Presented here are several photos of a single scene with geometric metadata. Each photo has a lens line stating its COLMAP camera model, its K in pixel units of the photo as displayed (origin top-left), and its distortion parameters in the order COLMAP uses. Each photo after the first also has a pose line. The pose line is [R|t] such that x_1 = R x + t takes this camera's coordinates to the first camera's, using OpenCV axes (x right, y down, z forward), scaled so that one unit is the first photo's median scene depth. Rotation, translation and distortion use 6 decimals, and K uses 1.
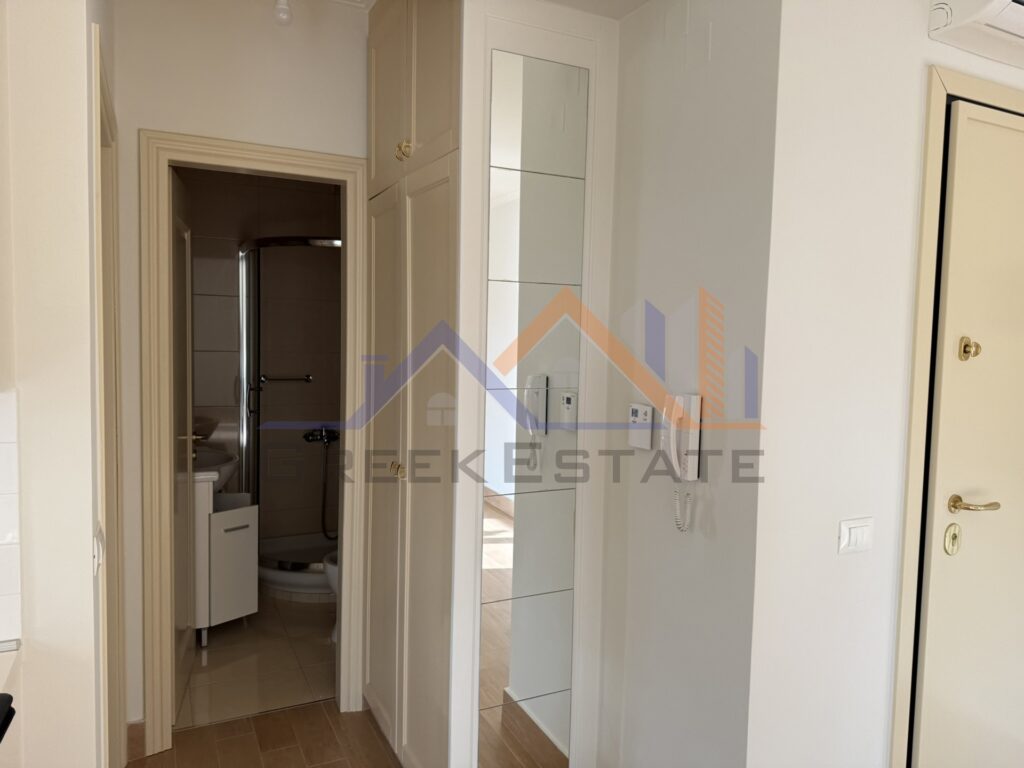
lens RADIAL K [[738.4, 0, 512.0], [0, 738.4, 384.0], [0, 0, 1]] dist [-0.001050, -0.000478]
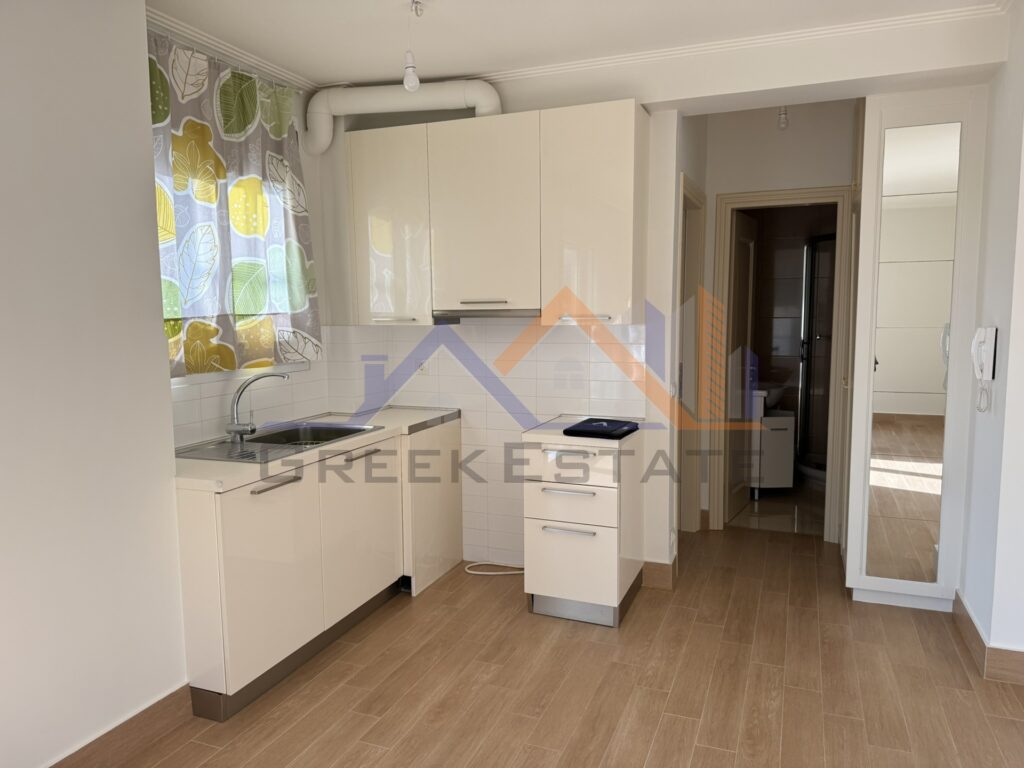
lens RADIAL K [[714.8, 0, 512.0], [0, 714.8, 384.0], [0, 0, 1]] dist [0.001321, -0.000189]
pose [[0.671099, 0.044715, -0.740018, 0.374928], [-0.020409, 0.998915, 0.041850, 0.049940], [0.741087, -0.012983, 0.671284, -0.446233]]
